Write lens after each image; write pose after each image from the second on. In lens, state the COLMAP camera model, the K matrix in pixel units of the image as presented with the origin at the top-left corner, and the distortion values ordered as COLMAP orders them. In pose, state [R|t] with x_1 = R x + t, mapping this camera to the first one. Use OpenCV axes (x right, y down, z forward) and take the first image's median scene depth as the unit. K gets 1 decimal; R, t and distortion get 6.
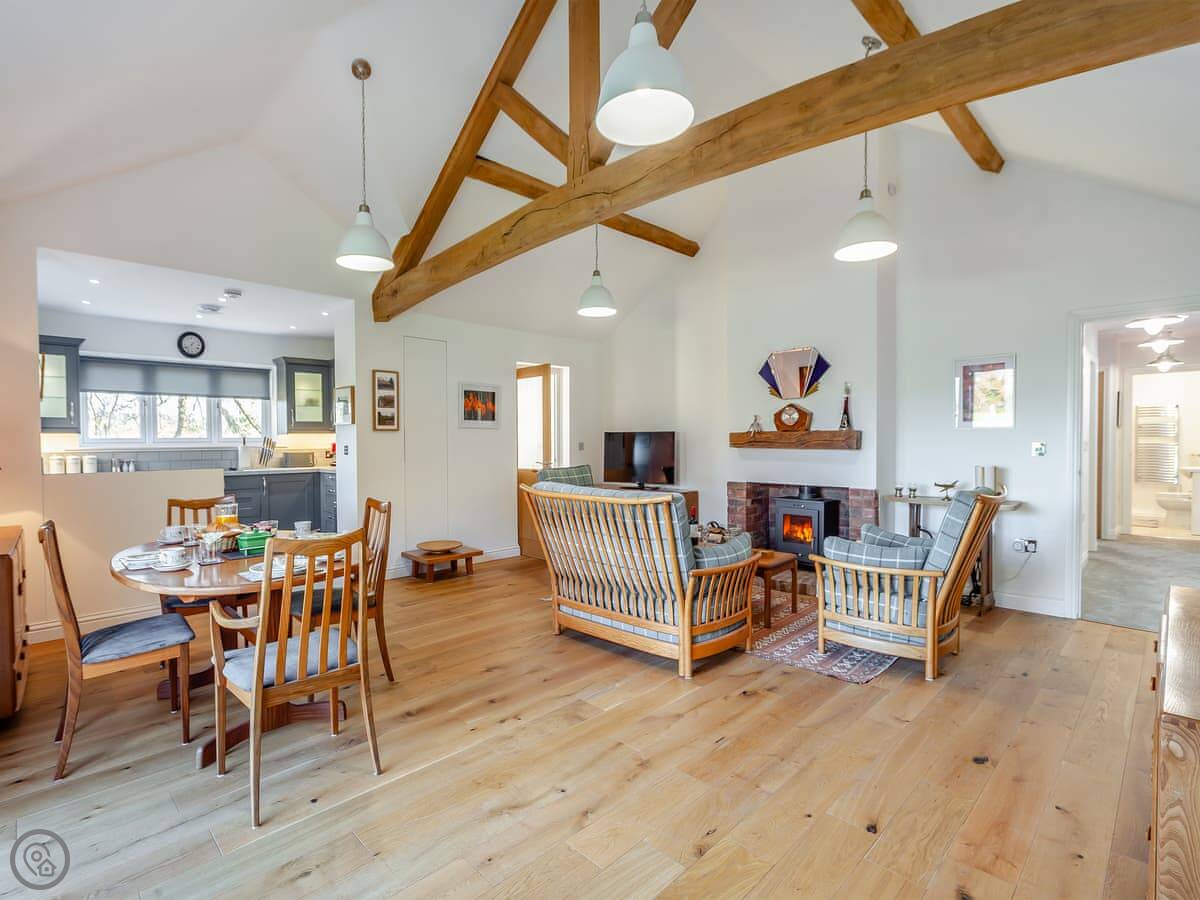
lens RADIAL K [[588.5, 0, 600.0], [0, 588.5, 450.0], [0, 0, 1]] dist [-0.001703, -0.000095]
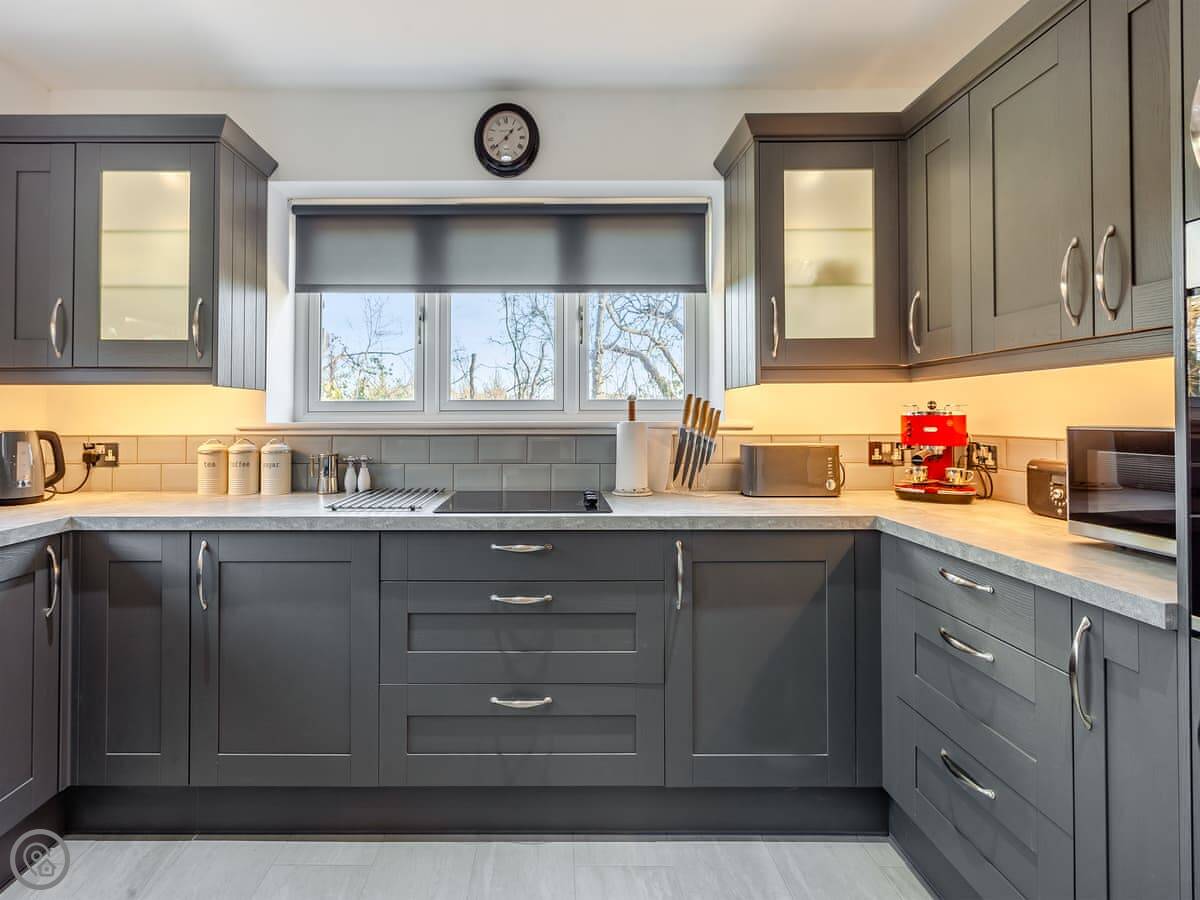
lens RADIAL K [[599.5, 0, 544.2], [0, 599.5, 406.0], [0, 0, 1]] dist [-0.000022, -0.000015]
pose [[0.699520, -0.003932, -0.714602, -0.401149], [-0.012780, 0.999756, -0.018011, -0.009937], [0.714499, 0.021732, 0.699299, 0.732192]]
